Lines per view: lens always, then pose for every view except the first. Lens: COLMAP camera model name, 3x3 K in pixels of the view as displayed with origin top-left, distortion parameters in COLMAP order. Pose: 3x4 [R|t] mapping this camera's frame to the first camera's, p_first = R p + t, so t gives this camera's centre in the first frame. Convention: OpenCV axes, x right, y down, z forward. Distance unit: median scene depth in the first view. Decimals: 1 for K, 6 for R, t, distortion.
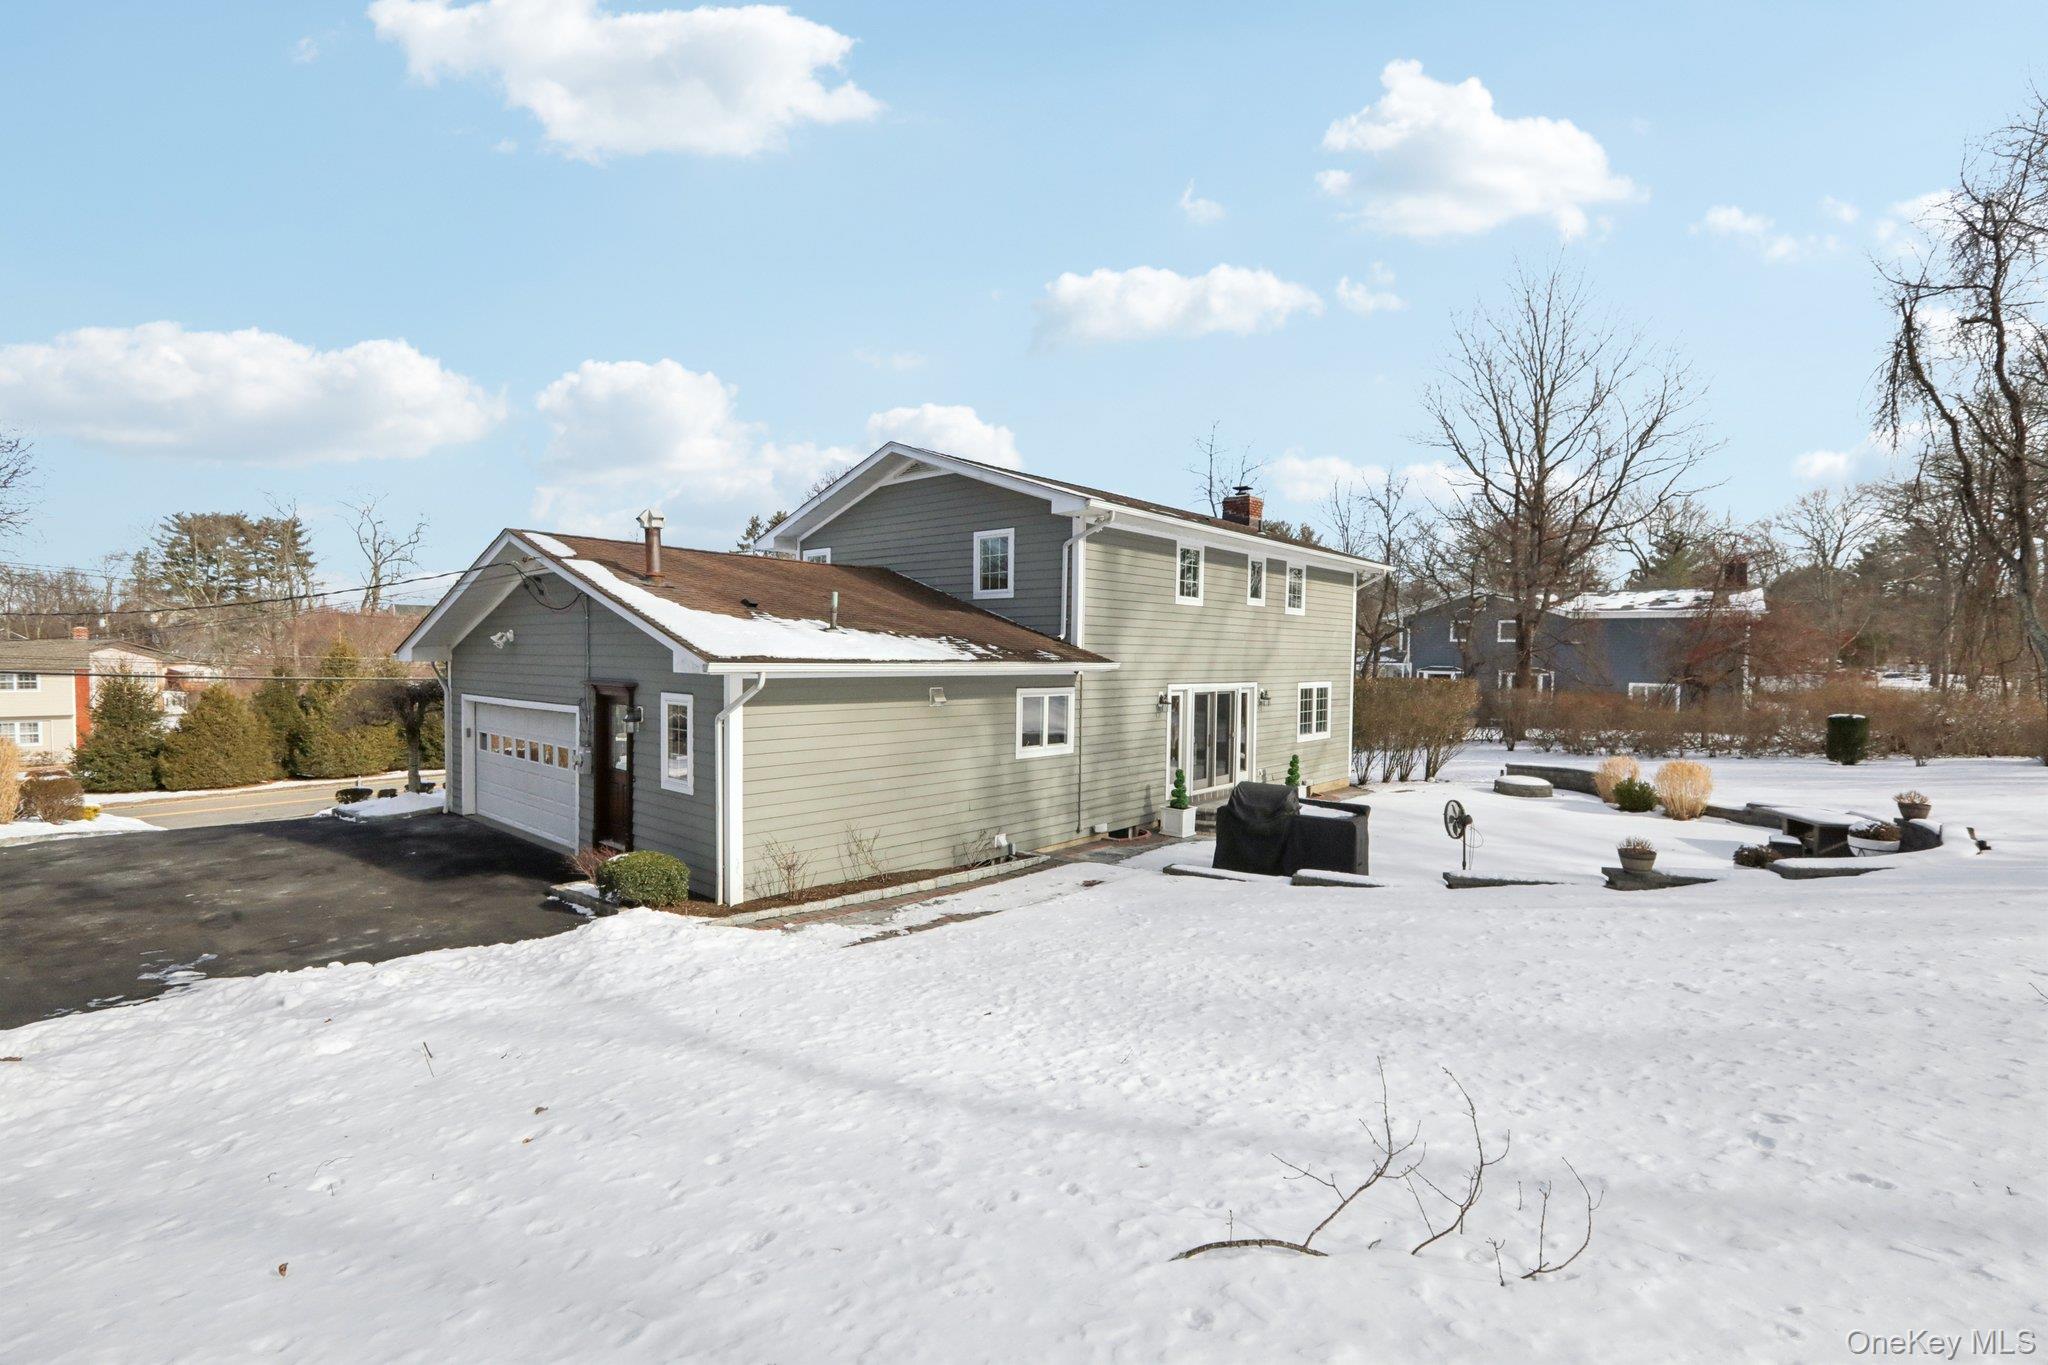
lens RADIAL K [[936.5, 0, 1031.8], [0, 936.5, 655.1], [0, 0, 1]] dist [0.005983, 0.000734]
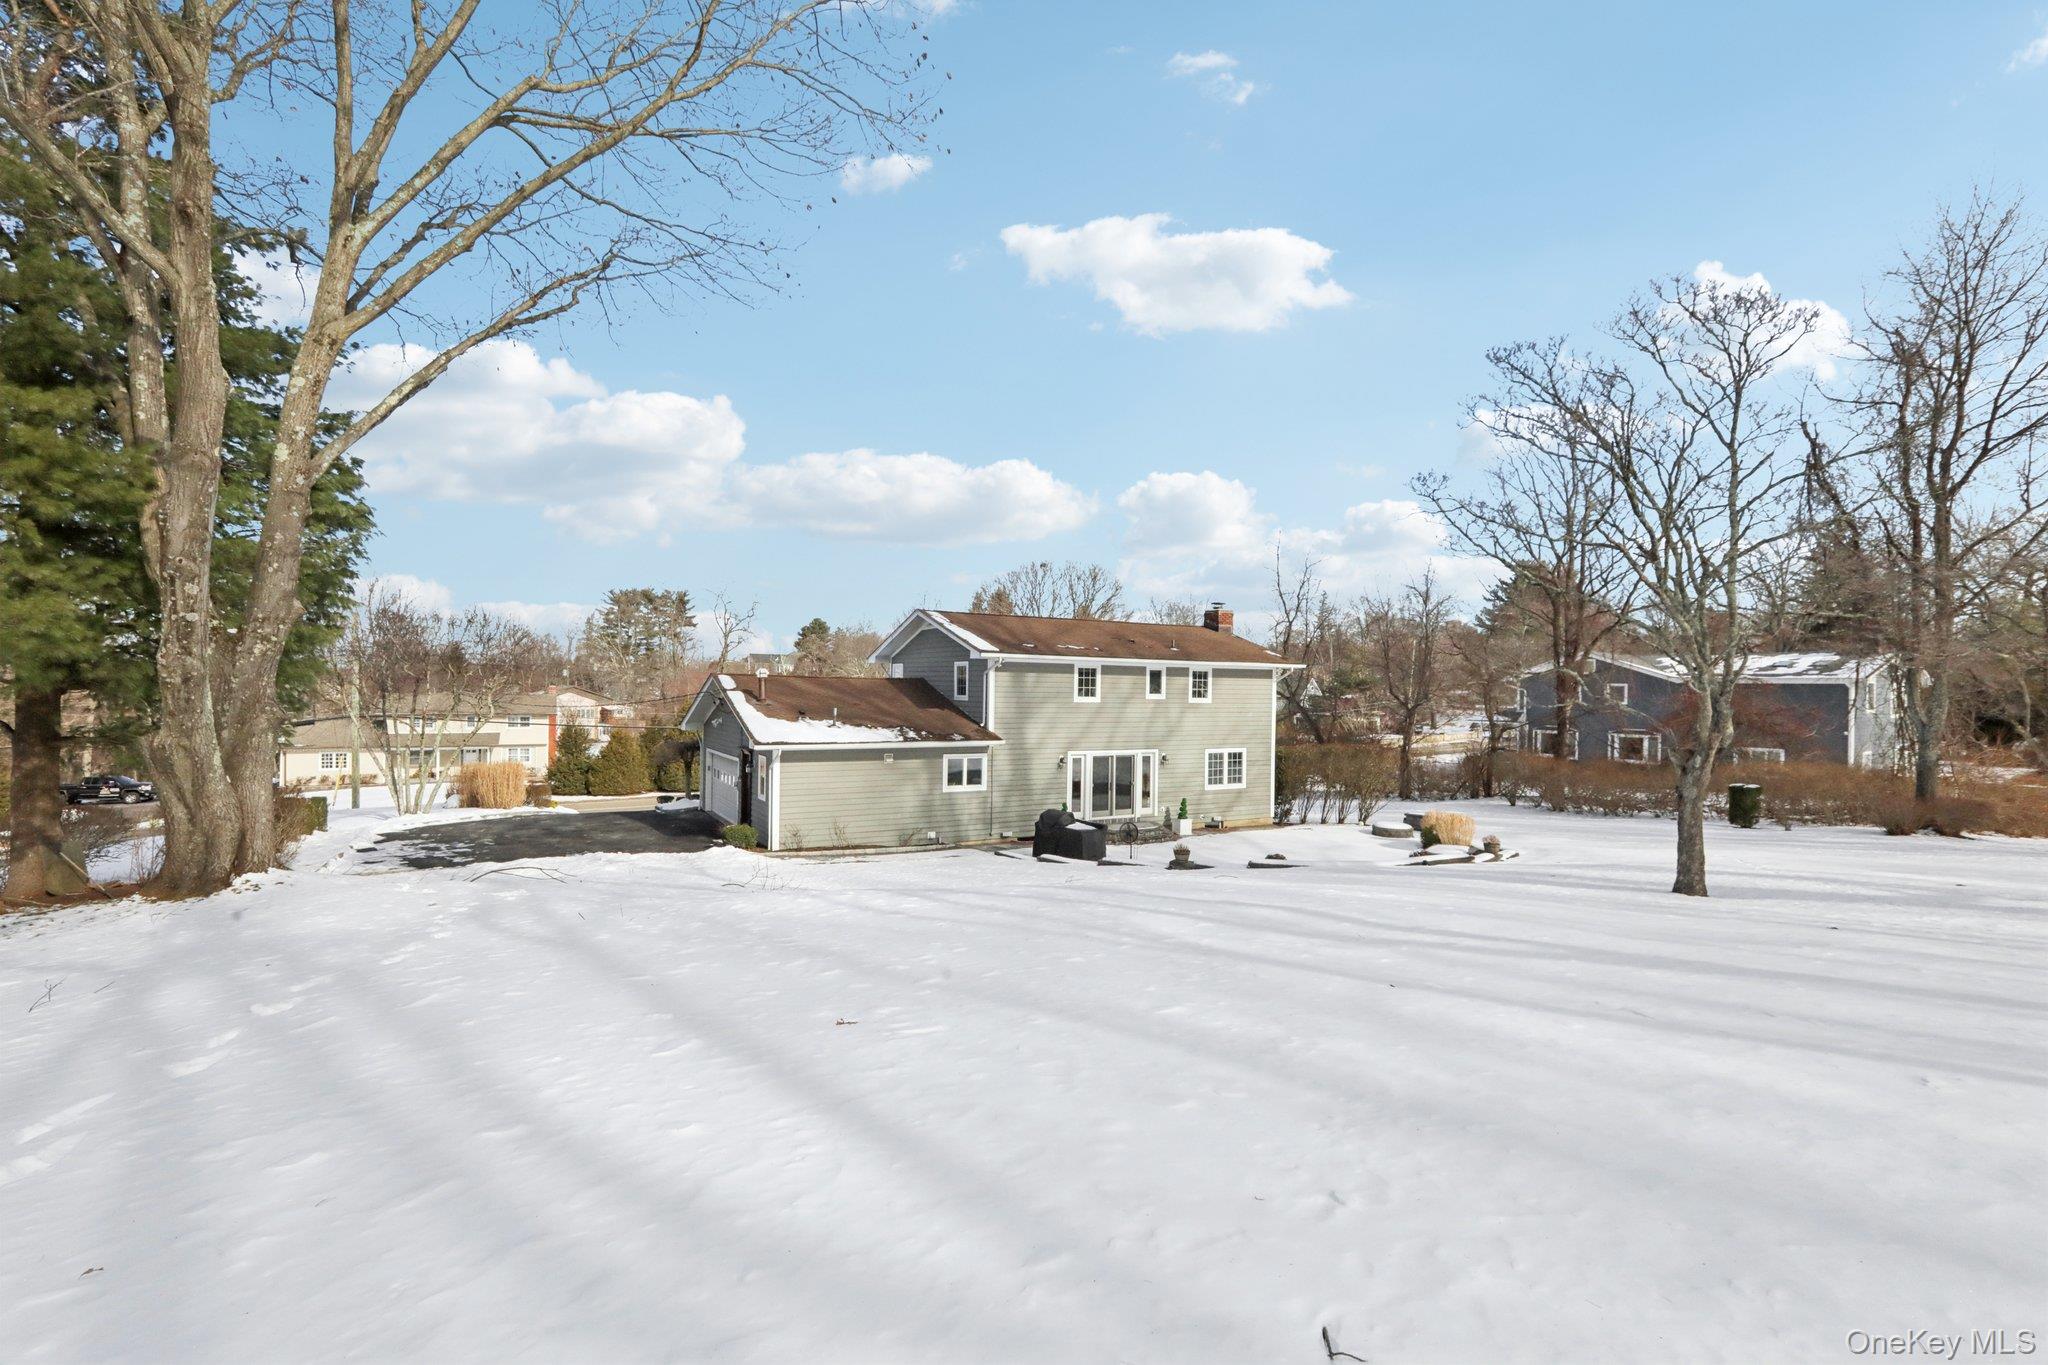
lens RADIAL K [[928.2, 0, 1021.2], [0, 928.2, 649.6], [0, 0, 1]] dist [-0.001475, 0.000040]
pose [[0.948664, -0.010499, -0.316112, 0.567846], [-0.004330, 0.998924, -0.046173, -0.069677], [0.316257, 0.045171, 0.947598, -0.566901]]
